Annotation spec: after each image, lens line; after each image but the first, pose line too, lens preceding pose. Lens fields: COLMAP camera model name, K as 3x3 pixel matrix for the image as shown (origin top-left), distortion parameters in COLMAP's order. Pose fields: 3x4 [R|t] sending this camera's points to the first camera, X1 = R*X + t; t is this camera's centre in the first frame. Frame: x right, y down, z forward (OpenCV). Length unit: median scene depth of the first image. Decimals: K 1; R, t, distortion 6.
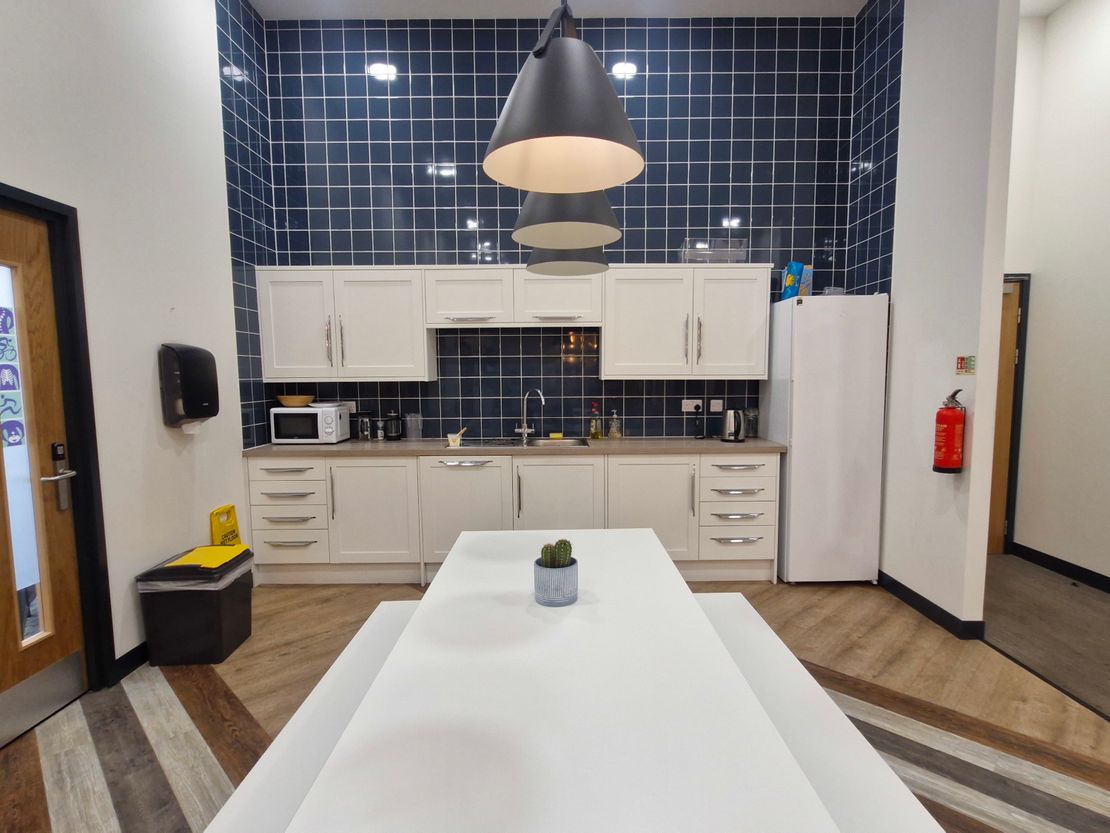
lens RADIAL K [[571.8, 0, 559.4], [0, 571.8, 426.1], [0, 0, 1]] dist [-0.000634, -0.001159]
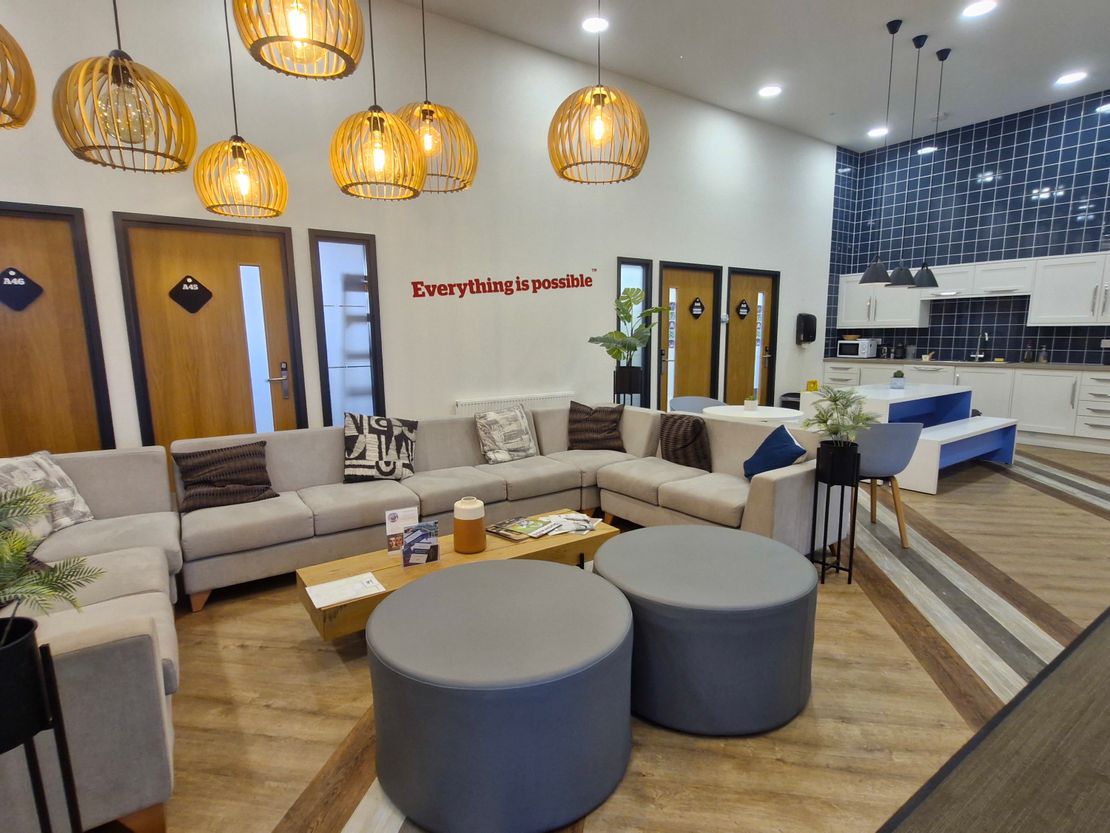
lens RADIAL K [[571.8, 0, 554.9], [0, 571.8, 426.2], [0, 0, 1]] dist [-0.000634, -0.001159]
pose [[0.555614, 0.135721, -0.820288, 0.731240], [-0.071997, 0.990735, 0.115156, 0.119896], [0.828317, -0.004924, 0.560238, -1.127203]]
